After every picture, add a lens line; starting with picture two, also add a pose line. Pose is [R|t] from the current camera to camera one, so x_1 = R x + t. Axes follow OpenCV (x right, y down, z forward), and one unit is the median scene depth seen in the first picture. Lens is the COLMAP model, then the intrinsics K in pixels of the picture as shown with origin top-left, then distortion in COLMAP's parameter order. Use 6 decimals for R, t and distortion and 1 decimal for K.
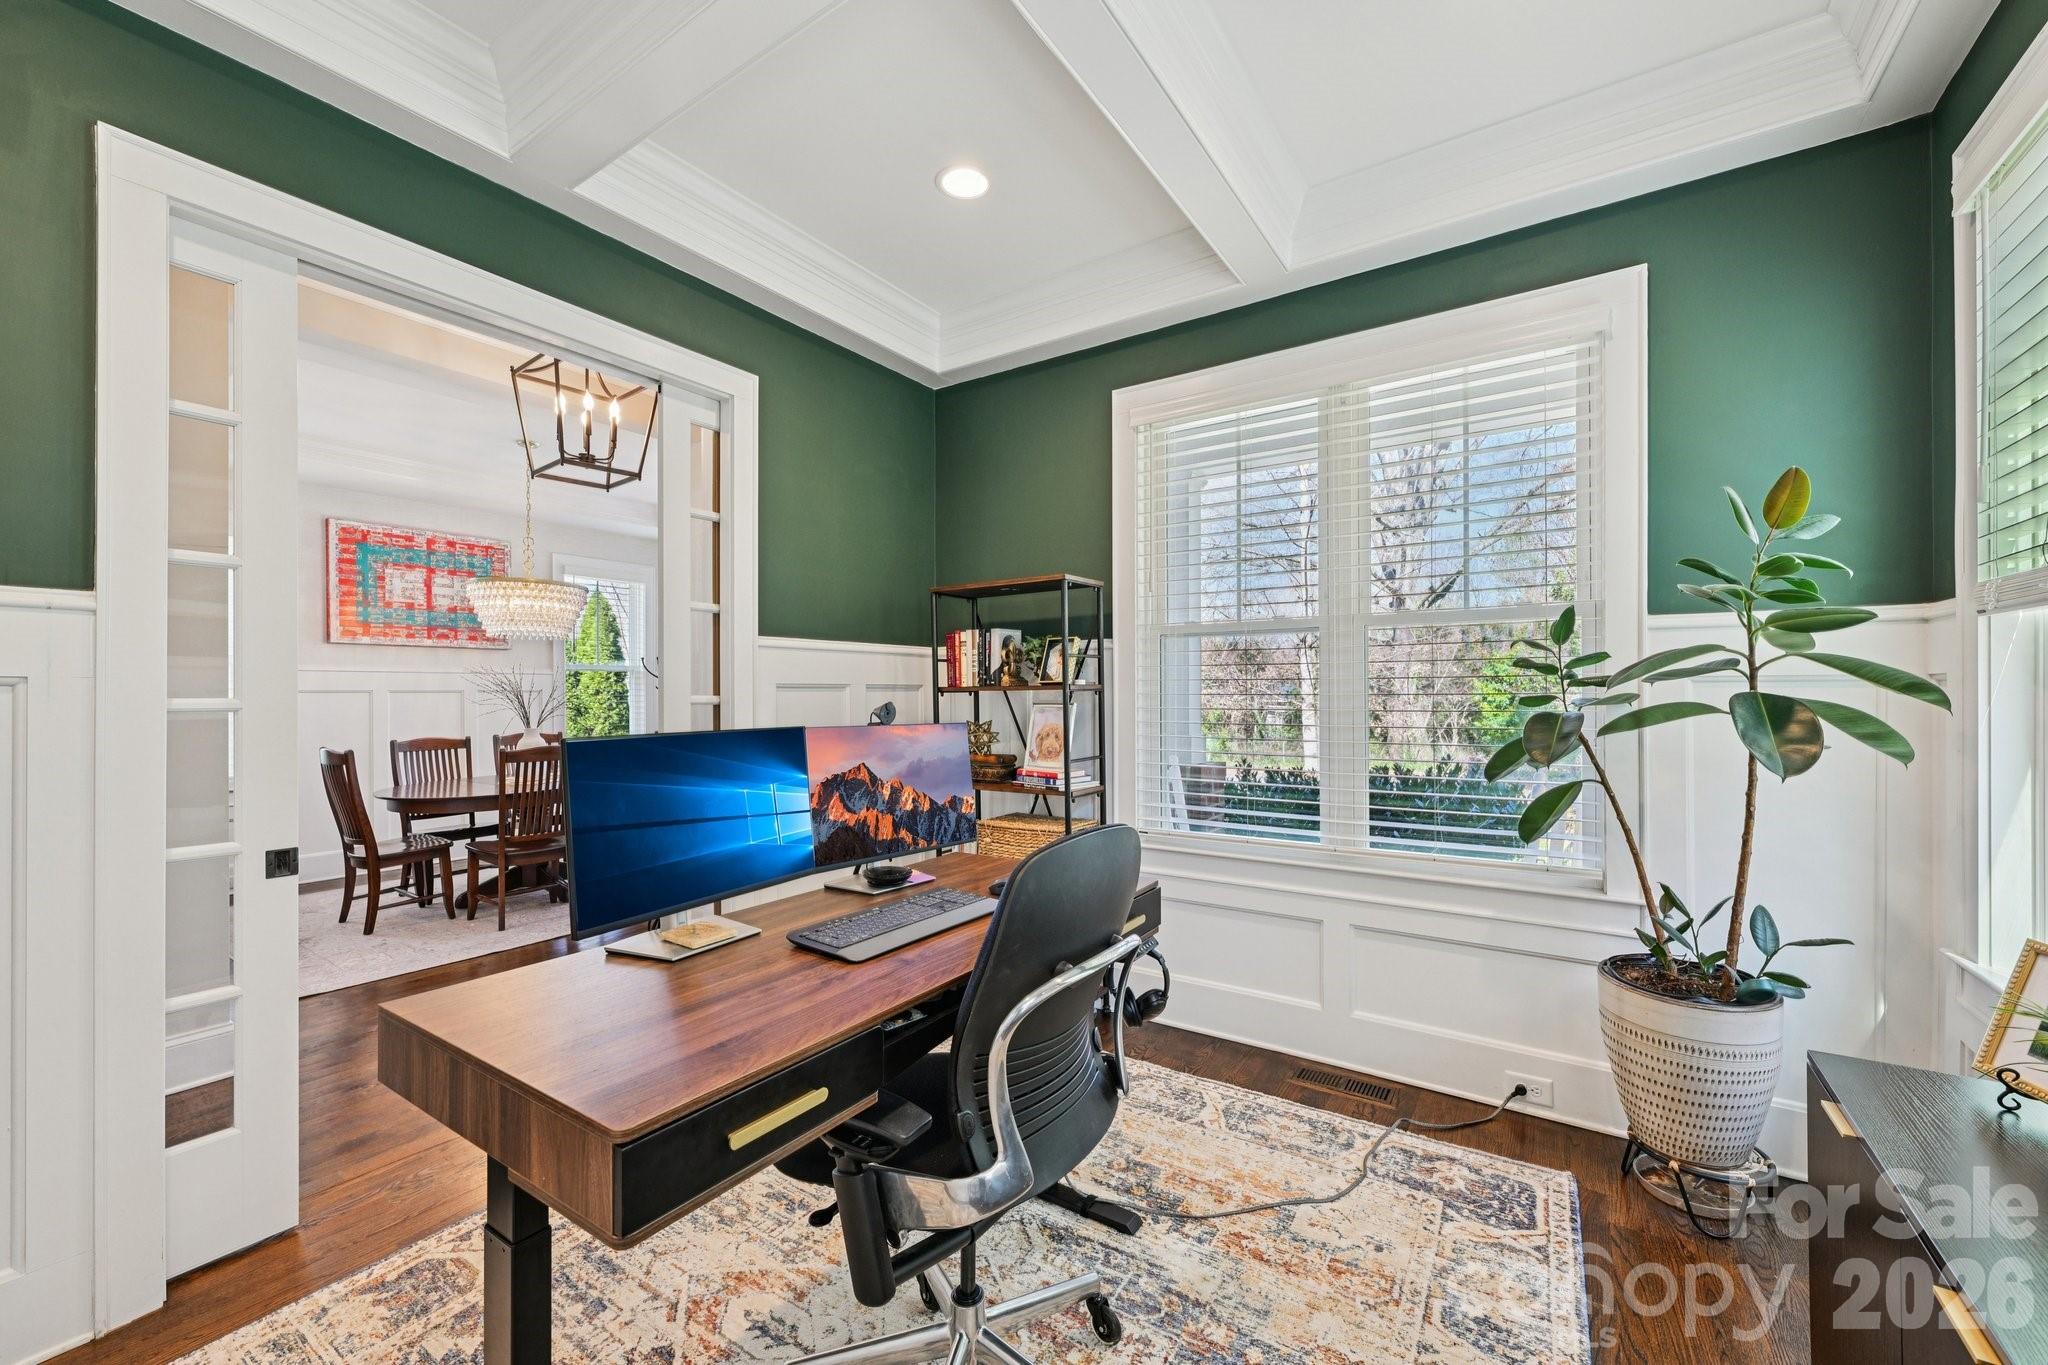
lens RADIAL K [[812.8, 0, 1019.3], [0, 812.8, 687.5], [0, 0, 1]] dist [0.001940, 0.000233]
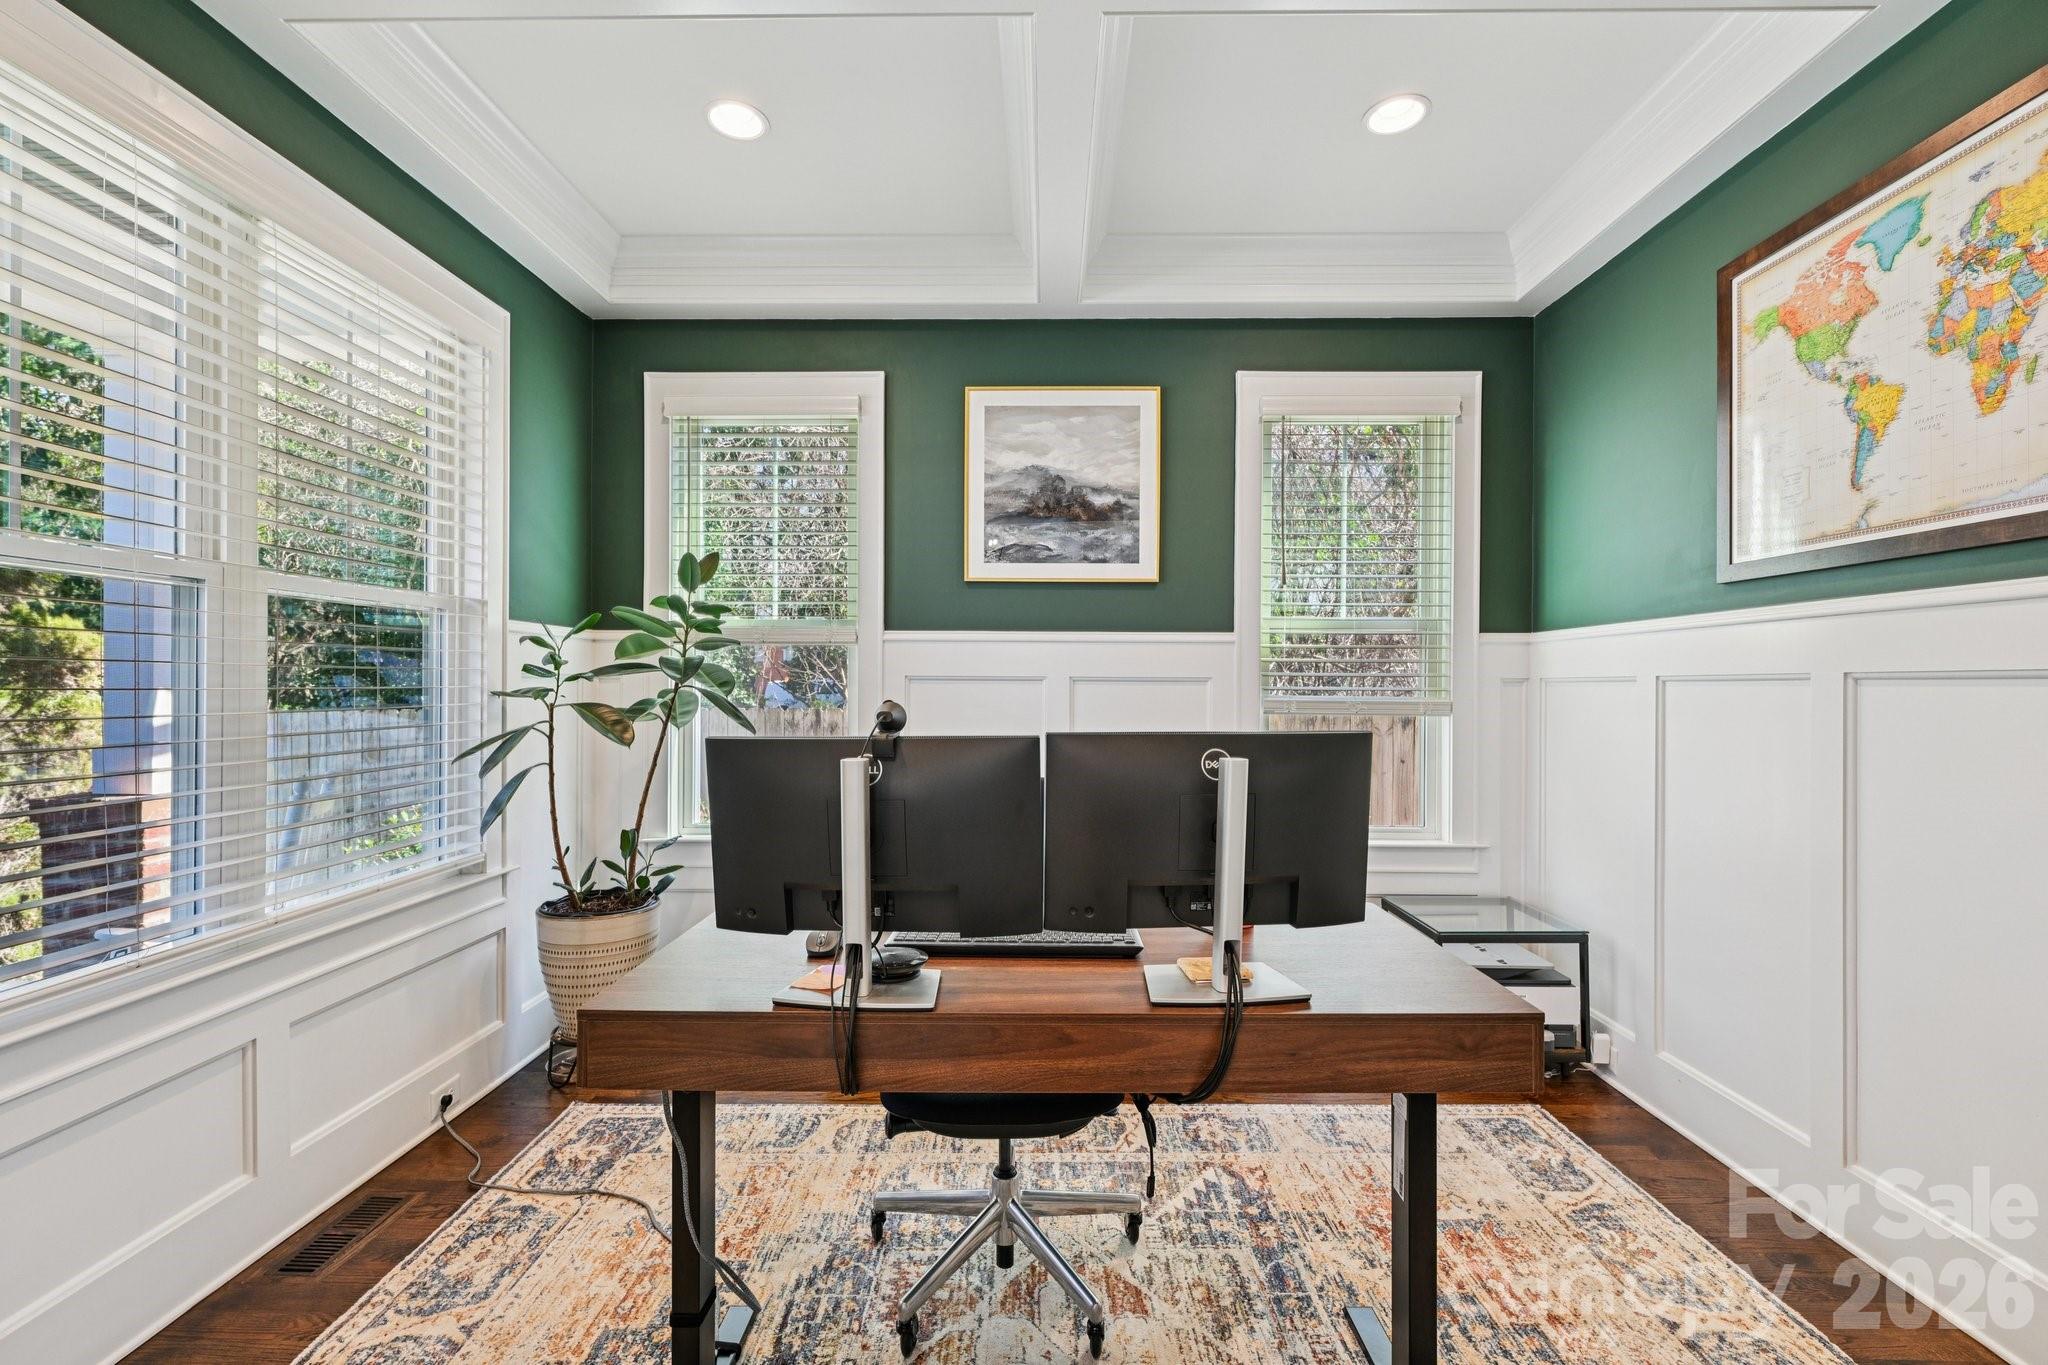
lens RADIAL K [[843.7, 0, 1026.1], [0, 843.7, 684.7], [0, 0, 1]] dist [-0.014580, 0.000019]
pose [[-0.534537, 0.002329, 0.845142, -0.617030], [-0.000660, 0.999995, -0.003173, 0.005447], [-0.845145, -0.002254, -0.534533, 0.997023]]
